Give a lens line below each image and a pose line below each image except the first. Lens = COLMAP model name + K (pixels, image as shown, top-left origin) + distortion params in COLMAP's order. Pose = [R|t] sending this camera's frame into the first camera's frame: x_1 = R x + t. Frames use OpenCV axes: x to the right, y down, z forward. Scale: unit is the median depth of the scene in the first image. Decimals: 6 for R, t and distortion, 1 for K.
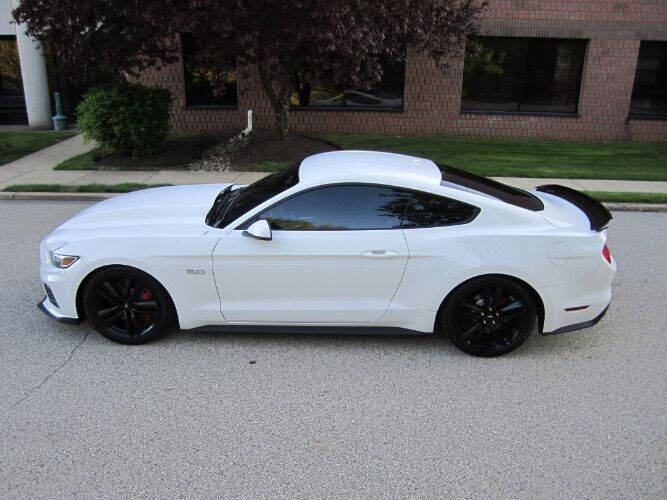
lens RADIAL K [[556.7, 0, 333.1], [0, 556.7, 256.8], [0, 0, 1]] dist [-0.065694, 0.026585]
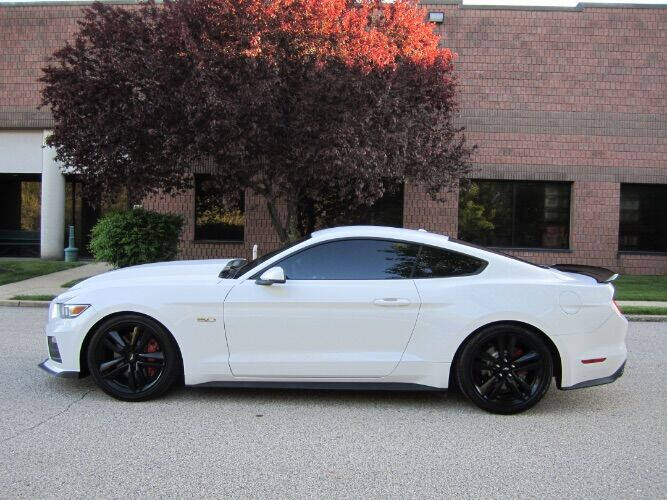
lens RADIAL K [[556.7, 0, 332.9], [0, 556.7, 253.3], [0, 0, 1]] dist [-0.065694, 0.026585]
pose [[0.999950, 0.009448, 0.003247, -0.024067], [-0.008054, 0.954676, -0.297539, 0.194548], [-0.005911, 0.297498, 0.954704, 0.014461]]
